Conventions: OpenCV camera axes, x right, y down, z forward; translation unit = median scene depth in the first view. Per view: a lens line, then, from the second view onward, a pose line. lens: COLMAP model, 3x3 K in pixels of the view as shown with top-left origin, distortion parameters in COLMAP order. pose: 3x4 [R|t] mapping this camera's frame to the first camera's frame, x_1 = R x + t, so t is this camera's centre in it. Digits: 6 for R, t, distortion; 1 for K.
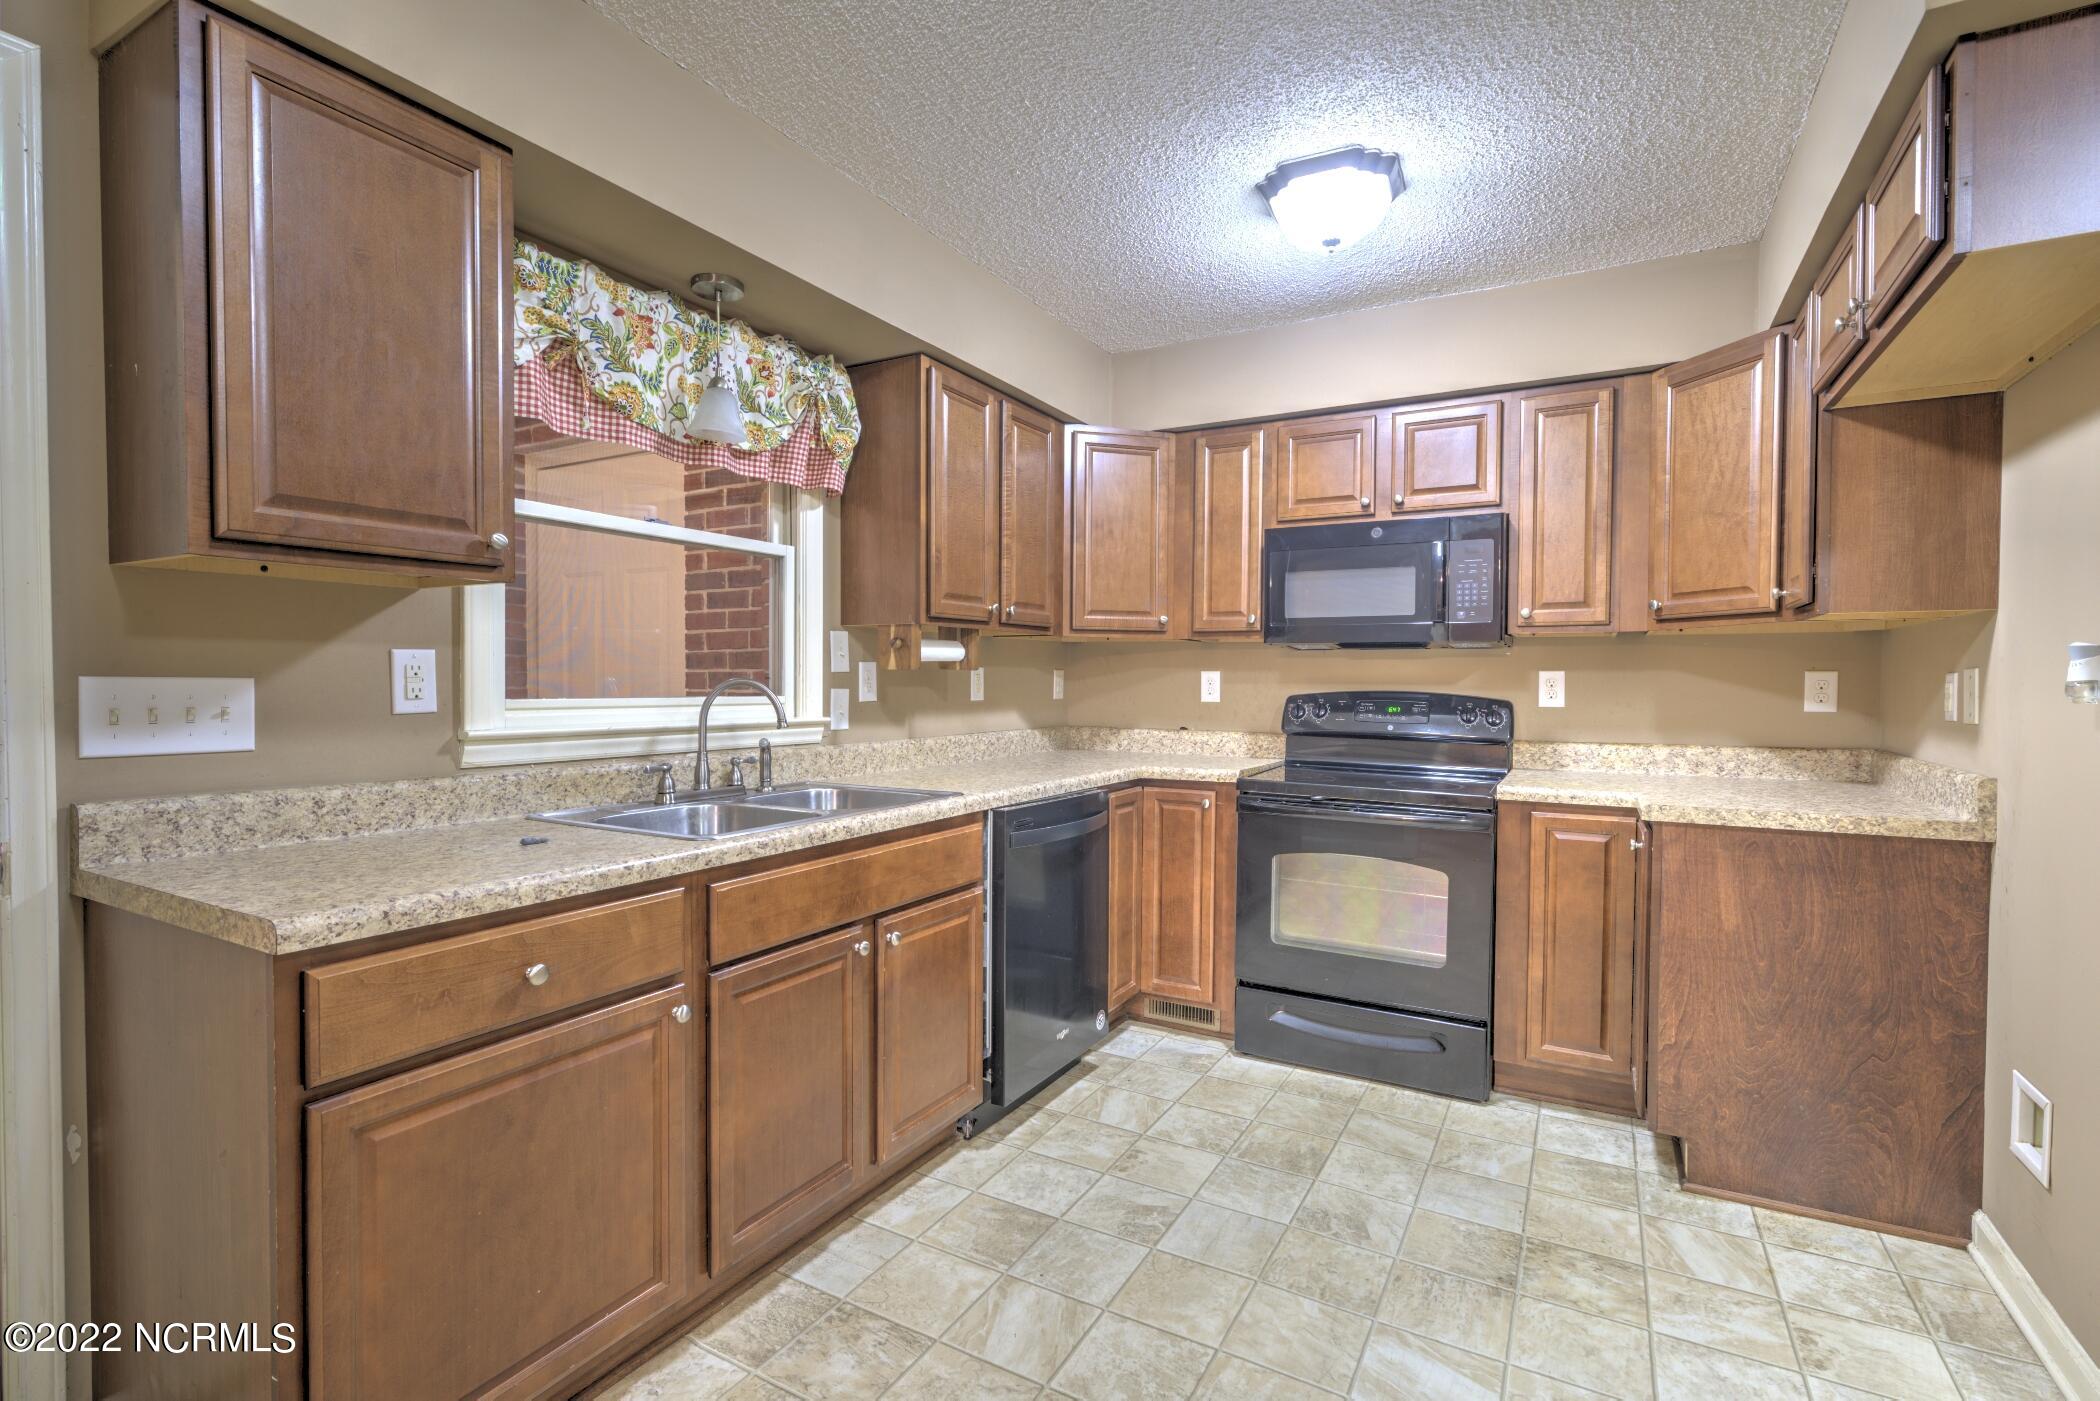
lens RADIAL K [[964.2, 0, 1055.6], [0, 964.2, 699.1], [0, 0, 1]] dist [-0.000086, 0.000807]
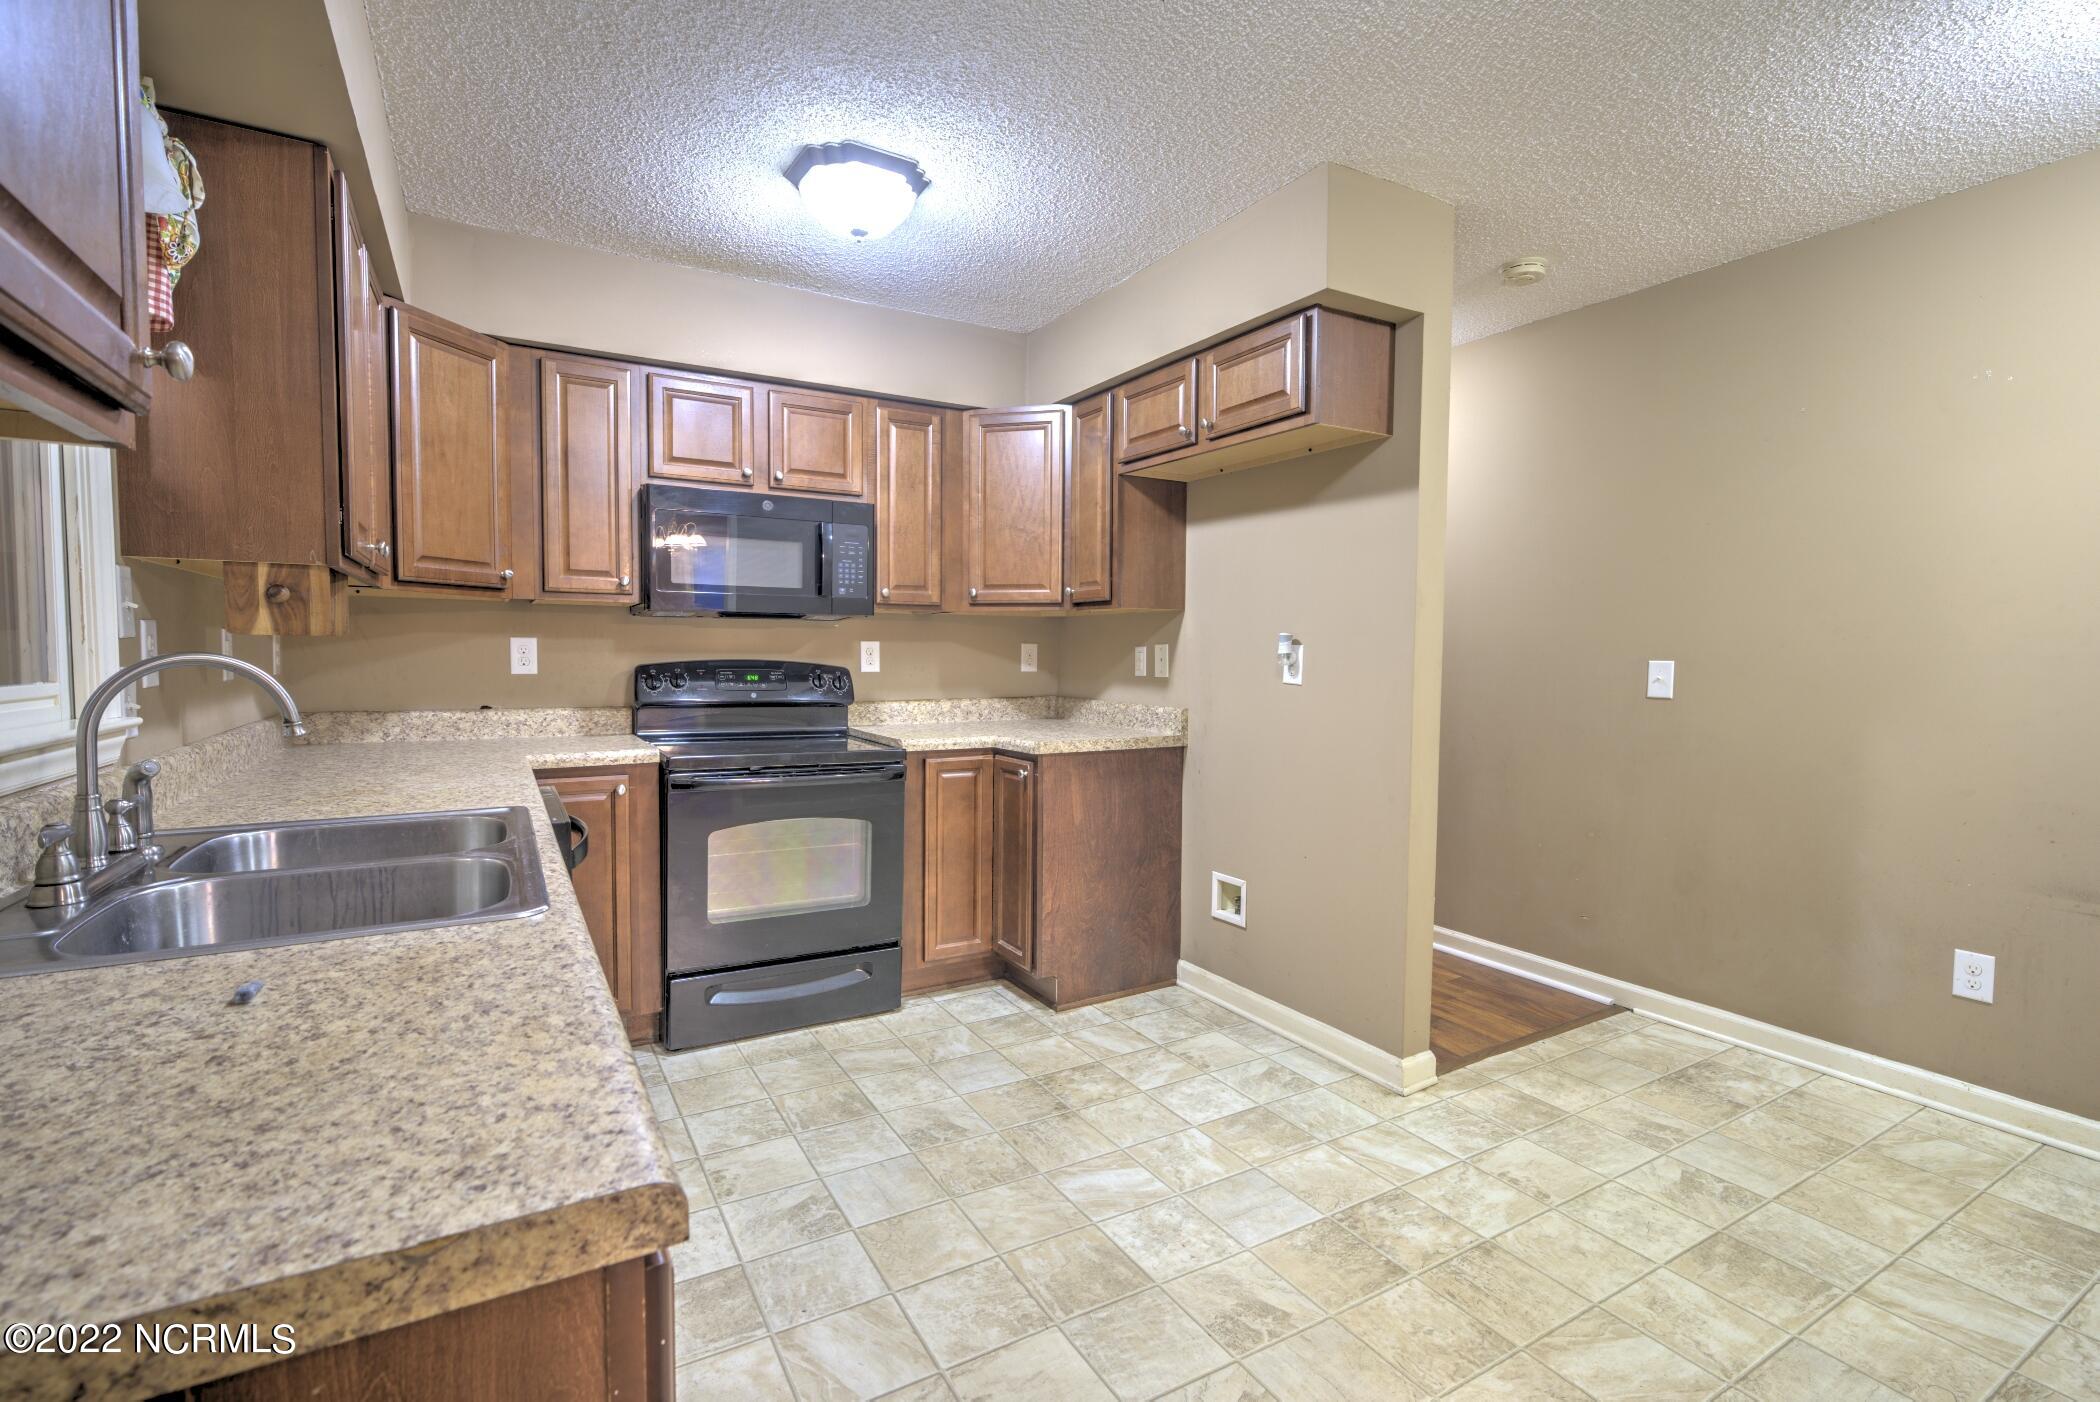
lens RADIAL K [[964.2, 0, 1054.8], [0, 964.2, 698.1], [0, 0, 1]] dist [-0.000086, 0.000807]
pose [[0.507039, -0.042998, 0.860850, -0.456067], [0.012234, 0.999013, 0.042694, -0.008922], [-0.861837, -0.011116, 0.507064, 0.242132]]
